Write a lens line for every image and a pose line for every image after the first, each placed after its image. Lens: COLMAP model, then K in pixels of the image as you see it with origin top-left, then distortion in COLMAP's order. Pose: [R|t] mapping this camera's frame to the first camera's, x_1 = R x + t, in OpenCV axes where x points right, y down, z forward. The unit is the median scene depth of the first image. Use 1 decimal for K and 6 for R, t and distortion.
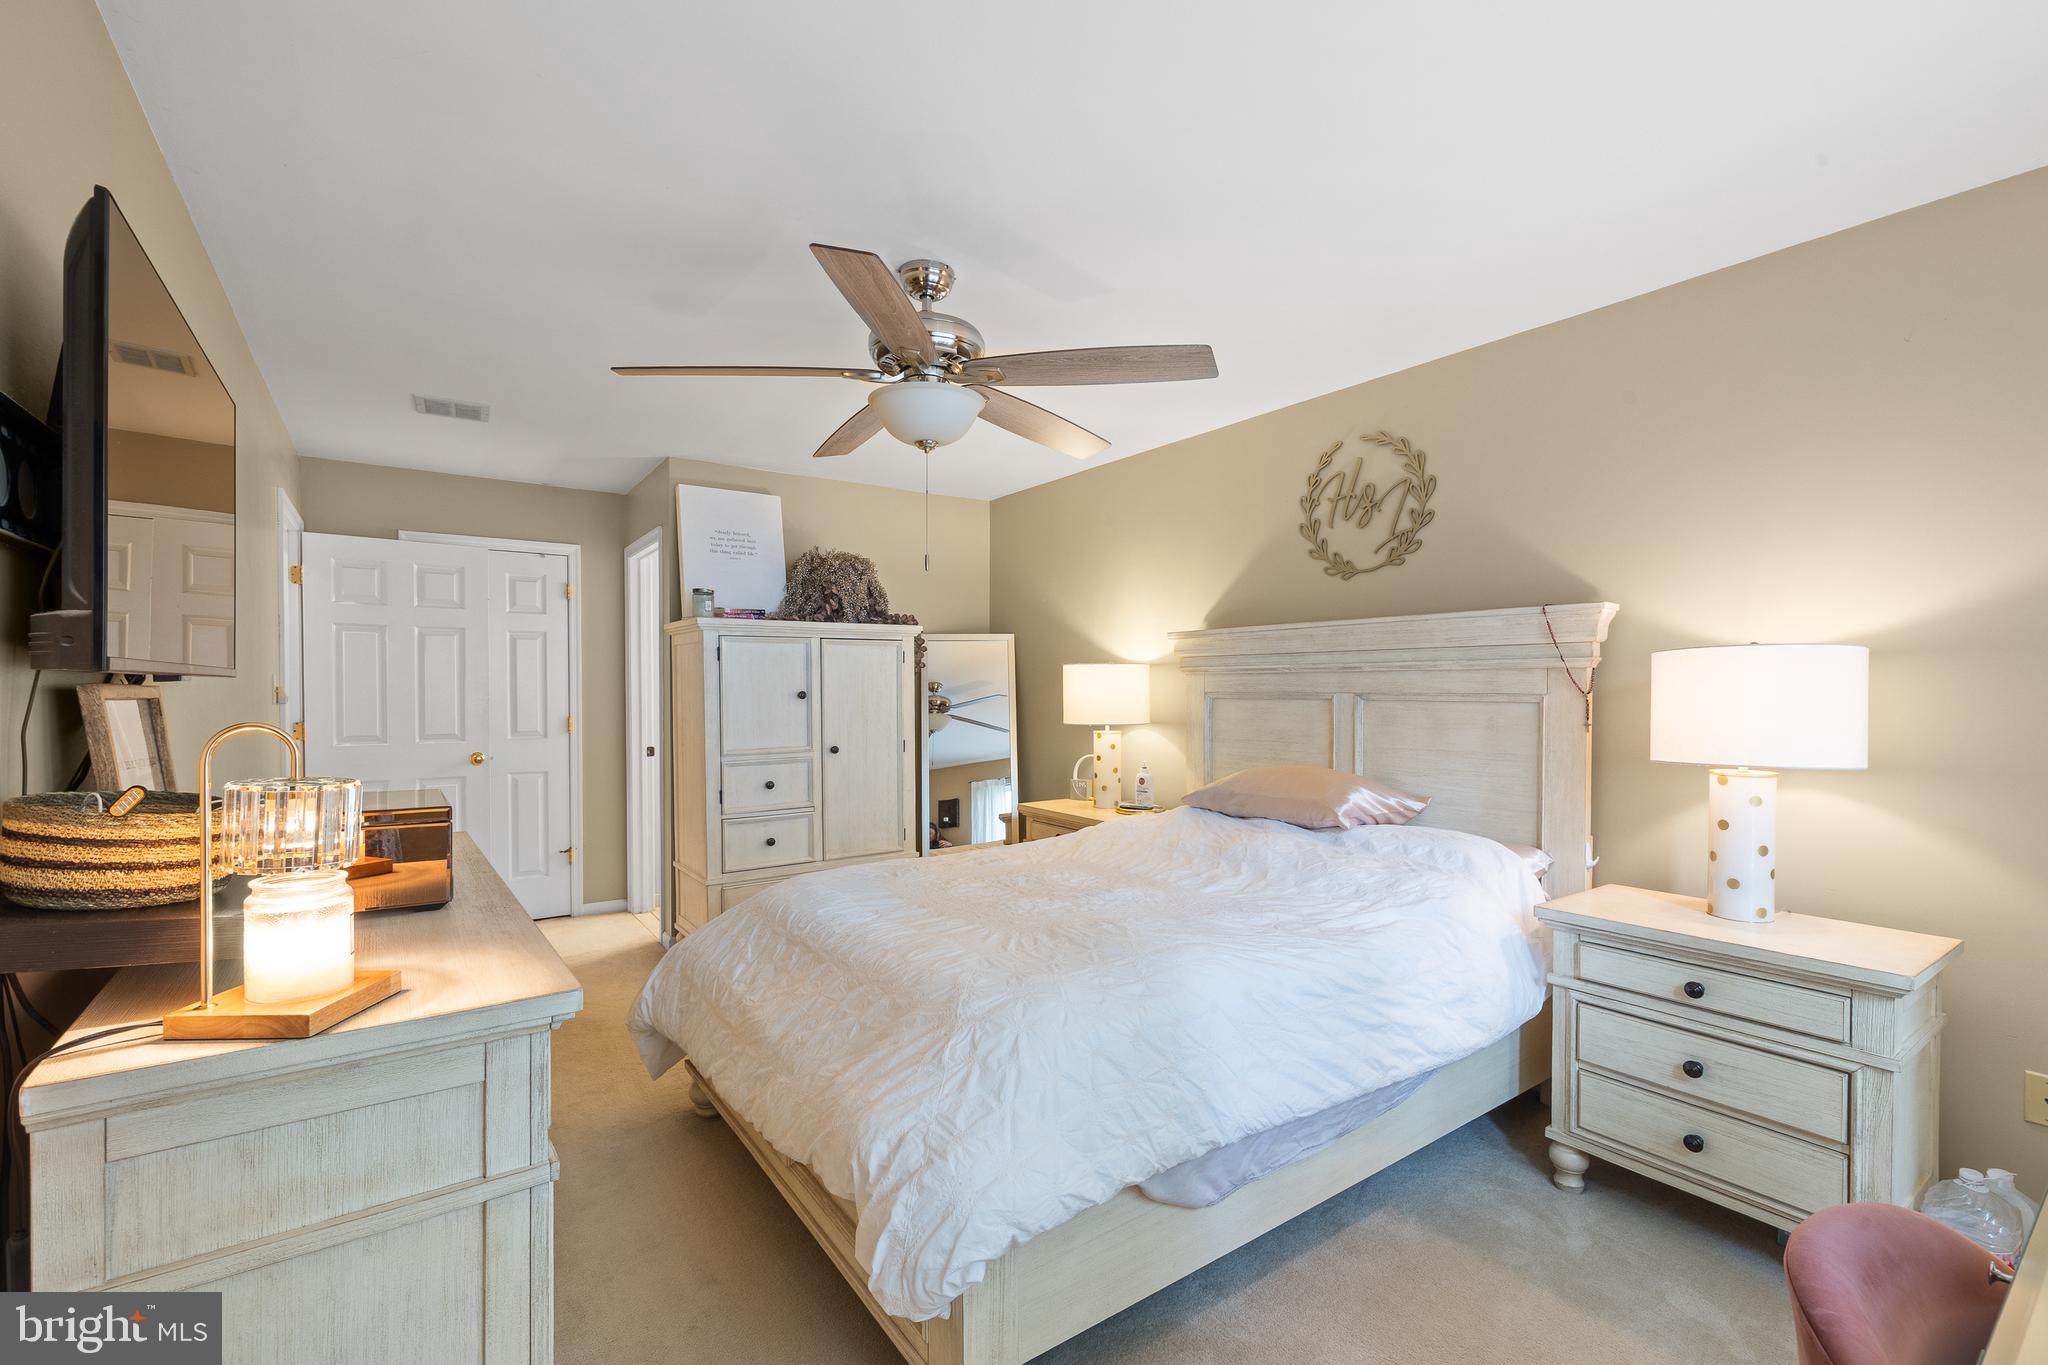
lens RADIAL K [[876.9, 0, 1024.4], [0, 876.9, 687.1], [0, 0, 1]] dist [-0.000487, 0.001264]
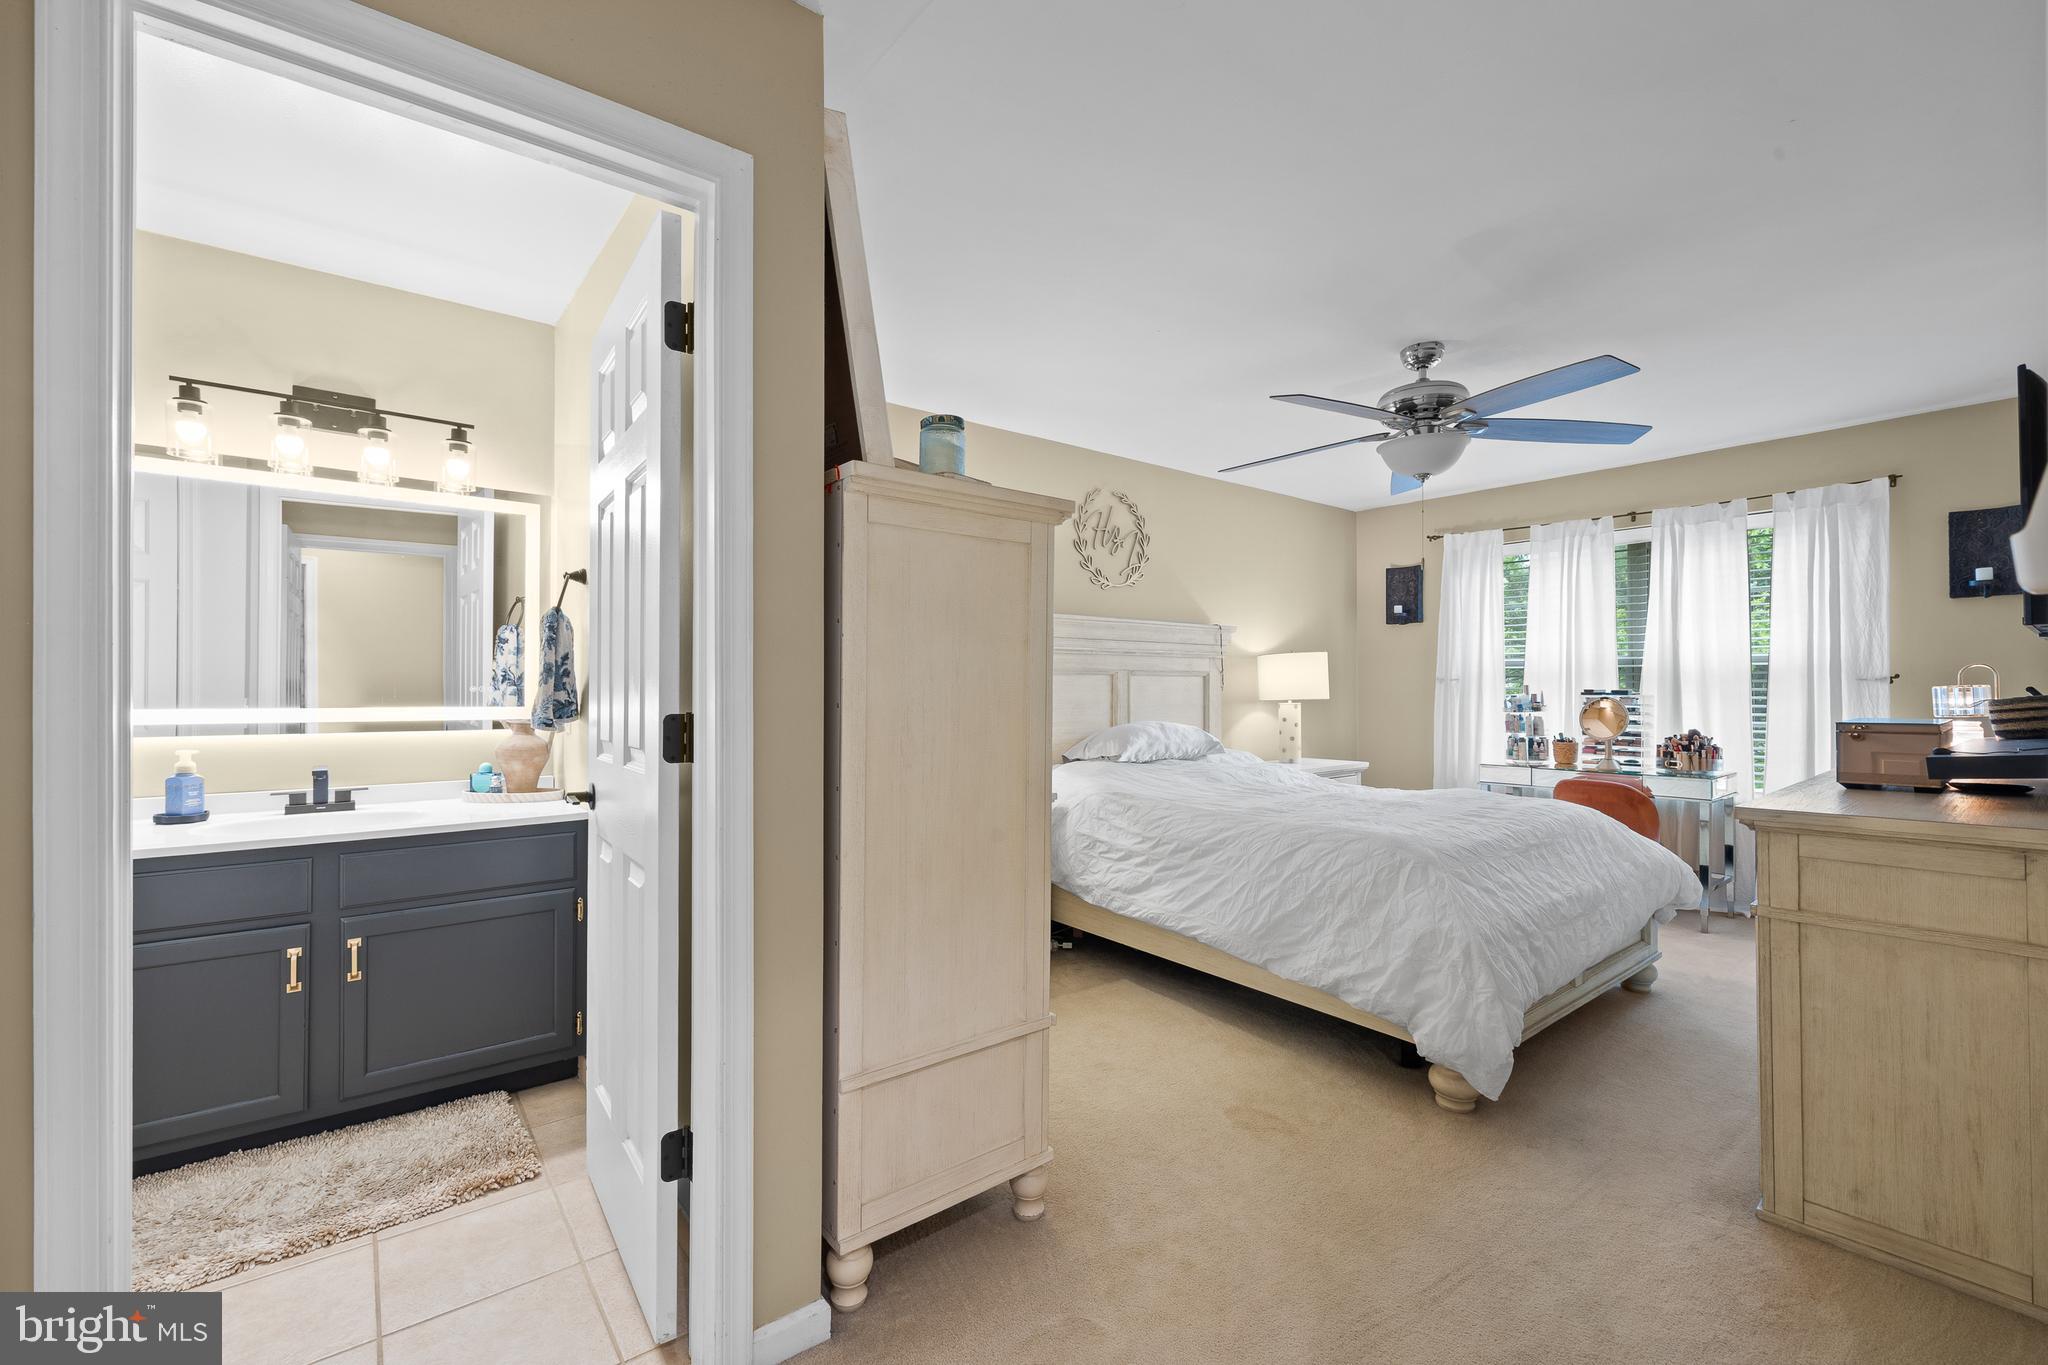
lens RADIAL K [[876.9, 0, 1023.3], [0, 876.9, 687.4], [0, 0, 1]] dist [-0.000487, 0.001264]
pose [[-0.072383, 0.005325, 0.997363, -1.031189], [0.001166, 0.999986, -0.005255, 0.041857], [-0.997376, 0.000783, -0.072388, 1.247230]]
